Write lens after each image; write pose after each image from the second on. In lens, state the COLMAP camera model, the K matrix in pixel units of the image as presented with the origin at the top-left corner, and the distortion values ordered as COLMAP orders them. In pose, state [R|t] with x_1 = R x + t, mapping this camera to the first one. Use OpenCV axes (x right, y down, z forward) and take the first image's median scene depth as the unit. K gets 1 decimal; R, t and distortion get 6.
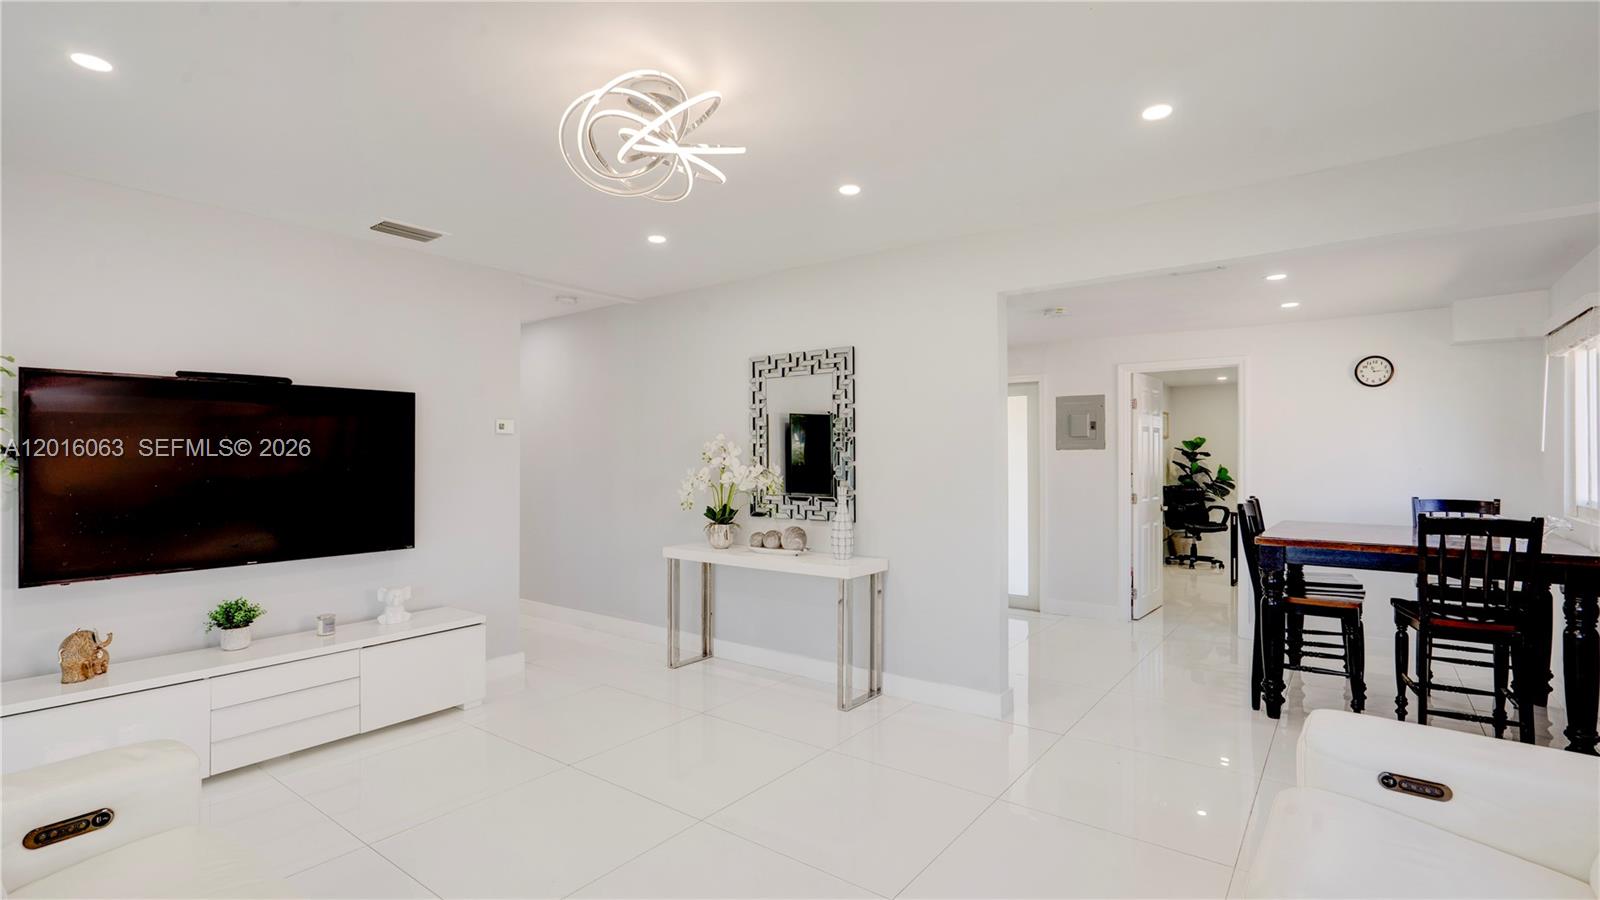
lens RADIAL K [[712.9, 0, 806.6], [0, 712.9, 452.5], [0, 0, 1]] dist [0.000054, 0.000230]
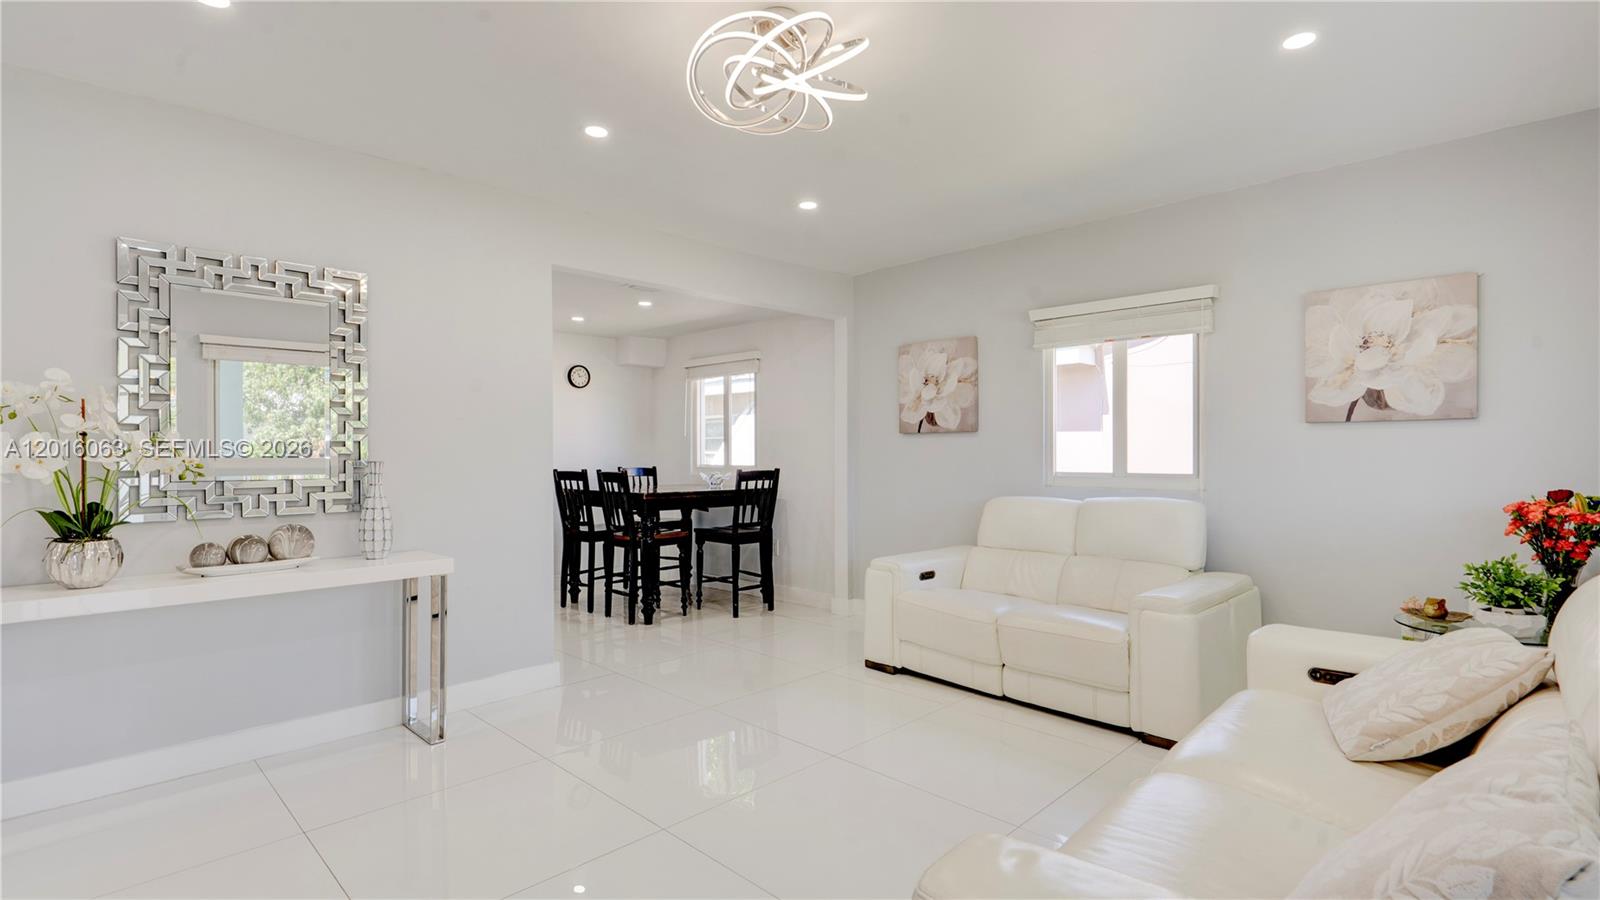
lens RADIAL K [[756.6, 0, 804.7], [0, 756.6, 454.8], [0, 0, 1]] dist [-0.001538, -0.000063]
pose [[0.136449, 0.002177, 0.990645, -0.761032], [-0.008006, 0.999967, -0.001095, 0.043957], [-0.990615, -0.007782, 0.136462, 0.512530]]
